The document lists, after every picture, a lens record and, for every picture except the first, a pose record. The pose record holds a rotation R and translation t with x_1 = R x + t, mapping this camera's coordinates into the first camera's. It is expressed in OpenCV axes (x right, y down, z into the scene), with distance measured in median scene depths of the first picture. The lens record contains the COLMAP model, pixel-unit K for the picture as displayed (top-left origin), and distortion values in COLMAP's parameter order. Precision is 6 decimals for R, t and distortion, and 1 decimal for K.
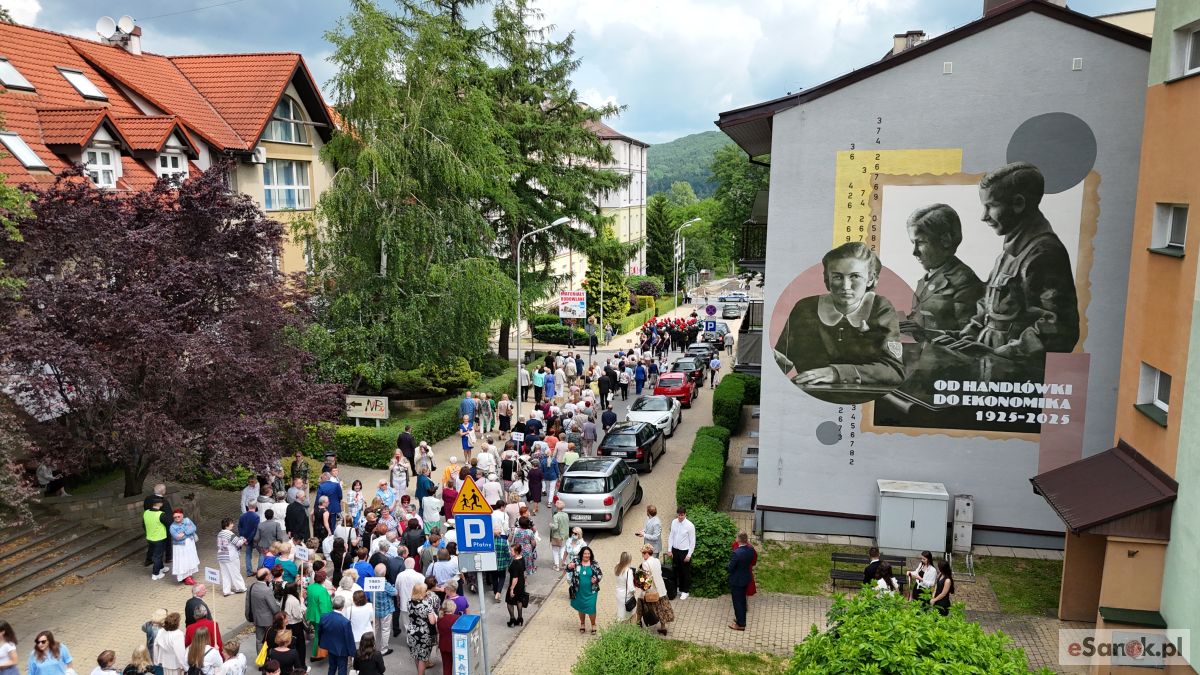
lens RADIAL K [[874.5, 0, 602.9], [0, 874.5, 334.7], [0, 0, 1]] dist [0.061390, -0.039217]
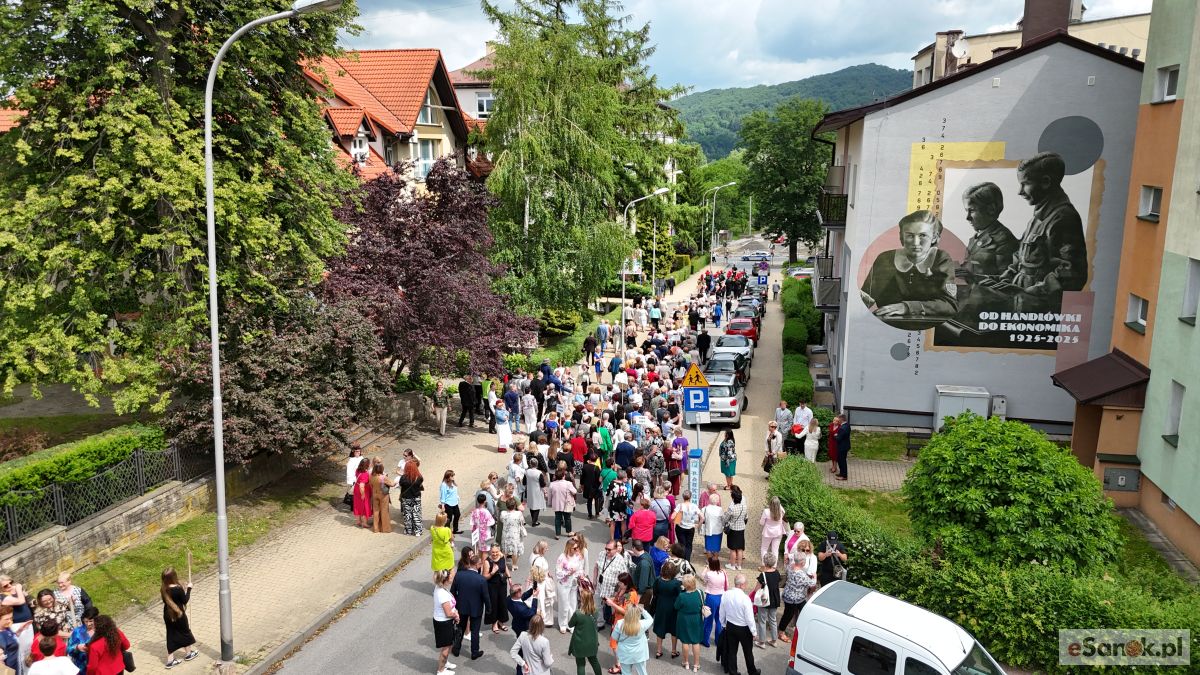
lens RADIAL K [[878.3, 0, 603.3], [0, 878.3, 333.1], [0, 0, 1]] dist [0.048820, -0.007613]
pose [[1.000000, 0.000397, -0.000800, -0.207919], [-0.000363, 0.999089, 0.042673, 0.026323], [0.000817, -0.042673, 0.999089, -0.375839]]
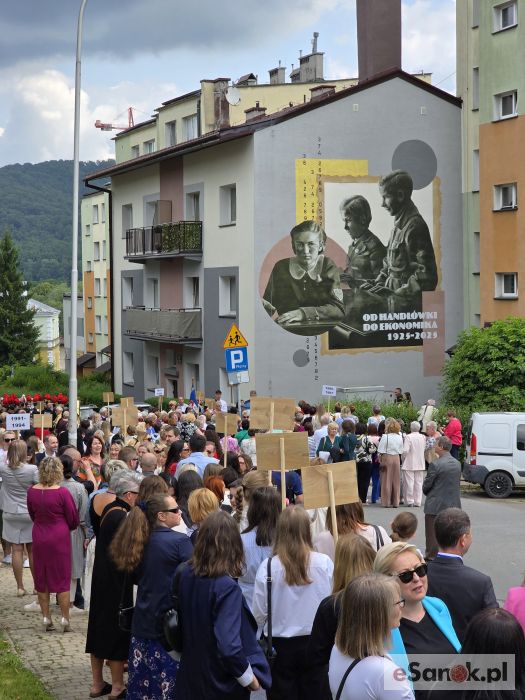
lens RADIAL K [[1351.6, 0, 259.7], [0, 1351.6, 352.1], [0, 0, 1]] dist [-0.921373, 16.024559]
pose [[0.835172, -0.040048, 0.548529, -1.000288], [0.102346, 0.991242, -0.083458, 0.285090], [-0.540382, 0.125841, 0.831956, -0.759233]]
